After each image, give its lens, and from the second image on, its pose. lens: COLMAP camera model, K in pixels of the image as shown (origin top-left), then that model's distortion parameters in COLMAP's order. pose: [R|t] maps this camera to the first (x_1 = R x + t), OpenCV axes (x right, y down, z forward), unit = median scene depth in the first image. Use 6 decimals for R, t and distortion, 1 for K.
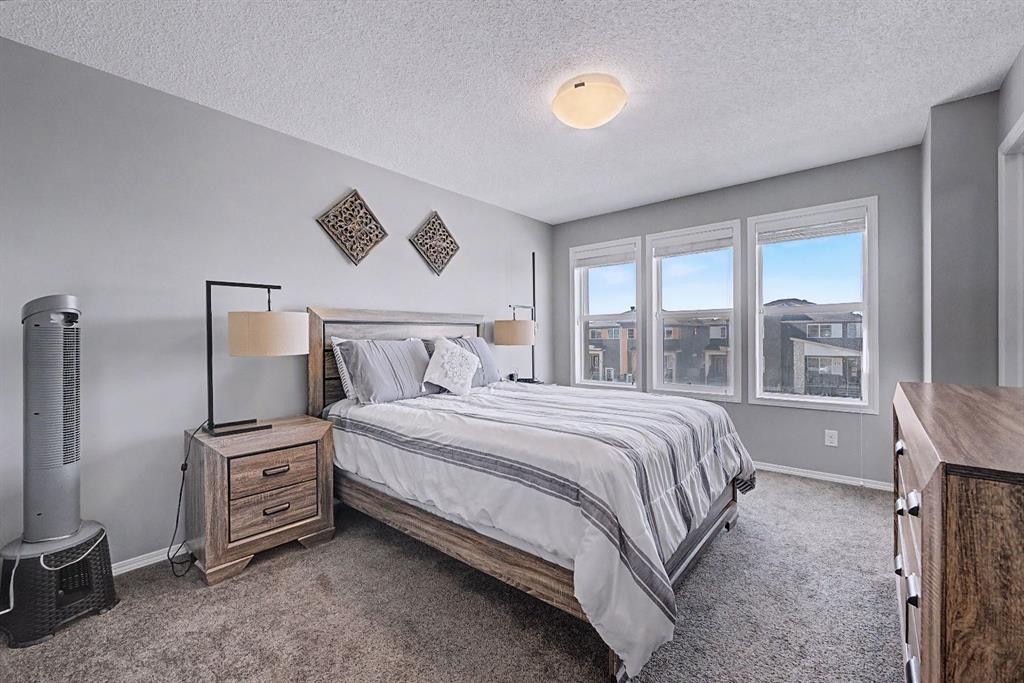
lens RADIAL K [[416.9, 0, 512.0], [0, 416.9, 341.5], [0, 0, 1]] dist [-0.003335, -0.000566]
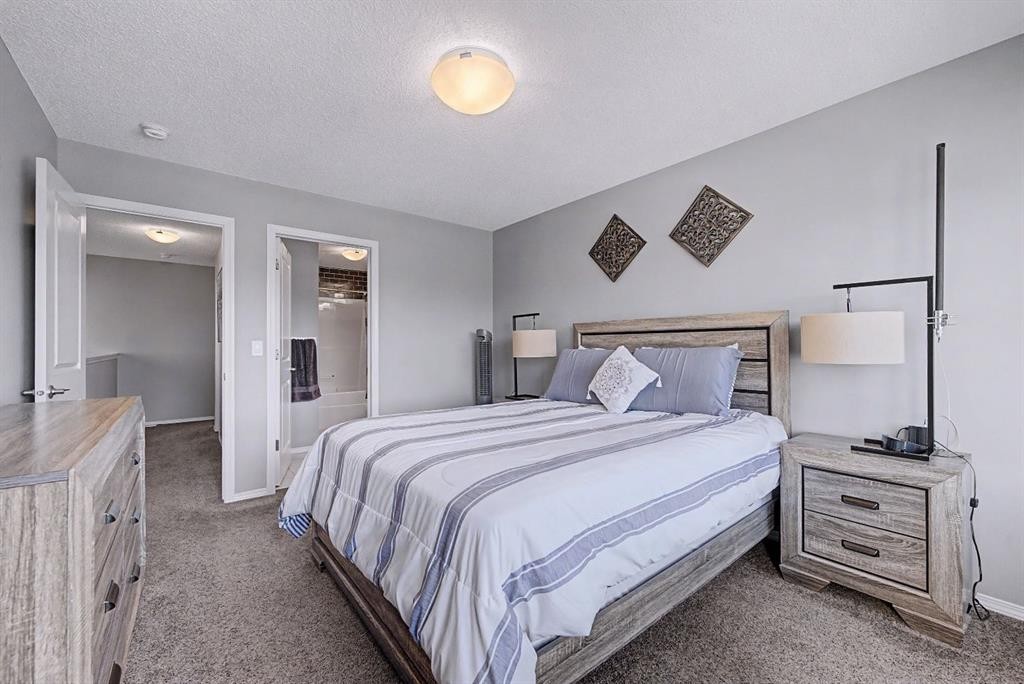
lens RADIAL K [[416.9, 0, 512.0], [0, 416.9, 342.0], [0, 0, 1]] dist [-0.003335, -0.000566]
pose [[-0.199137, 0.003718, -0.979965, 0.775614], [-0.004316, 0.999980, 0.004671, -0.025115], [0.979962, 0.005159, -0.199117, 0.949986]]
